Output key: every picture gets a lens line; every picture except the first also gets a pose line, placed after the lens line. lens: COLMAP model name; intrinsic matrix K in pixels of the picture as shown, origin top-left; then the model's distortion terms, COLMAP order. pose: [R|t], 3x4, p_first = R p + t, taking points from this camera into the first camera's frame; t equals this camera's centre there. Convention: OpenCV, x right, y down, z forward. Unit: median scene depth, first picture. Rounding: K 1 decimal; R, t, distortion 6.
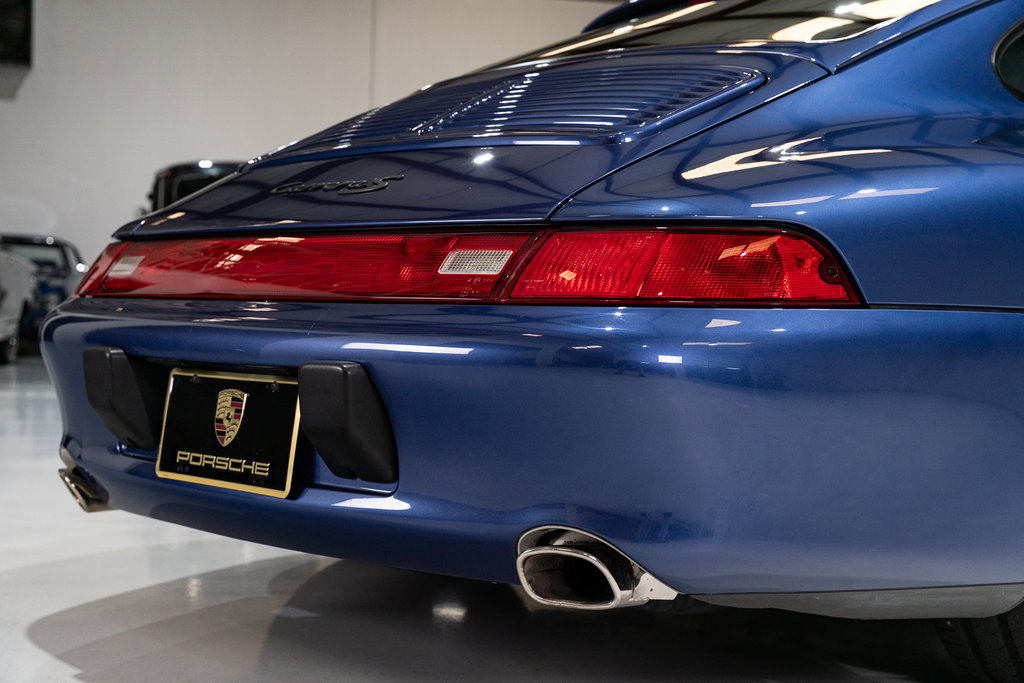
lens RADIAL K [[1465.5, 0, 511.4], [0, 1465.5, 339.9], [0, 0, 1]] dist [0.019834, 0.000000]
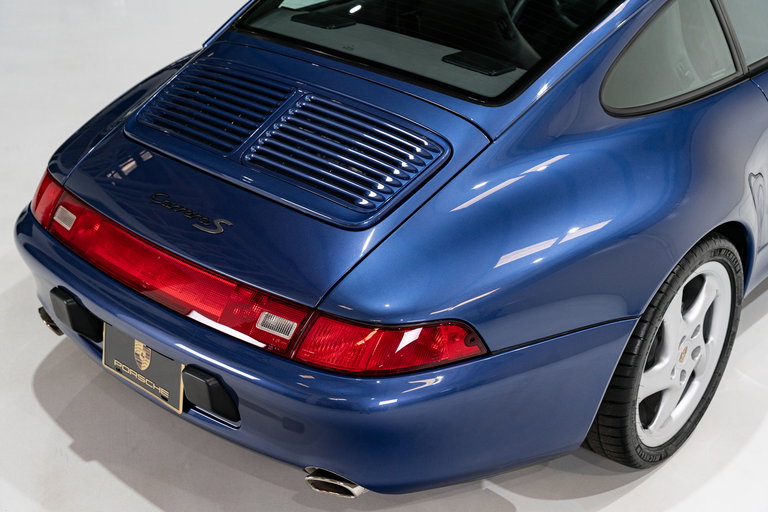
lens RADIAL K [[1099.1, 0, 389.8], [0, 1099.1, 255.5], [0, 0, 1]] dist [0.019834, 0.000000]
pose [[0.998675, -0.026261, 0.044267, 0.050613], [0.003511, 0.892801, 0.450437, -0.657309], [-0.051351, -0.449685, 0.891710, -0.149134]]
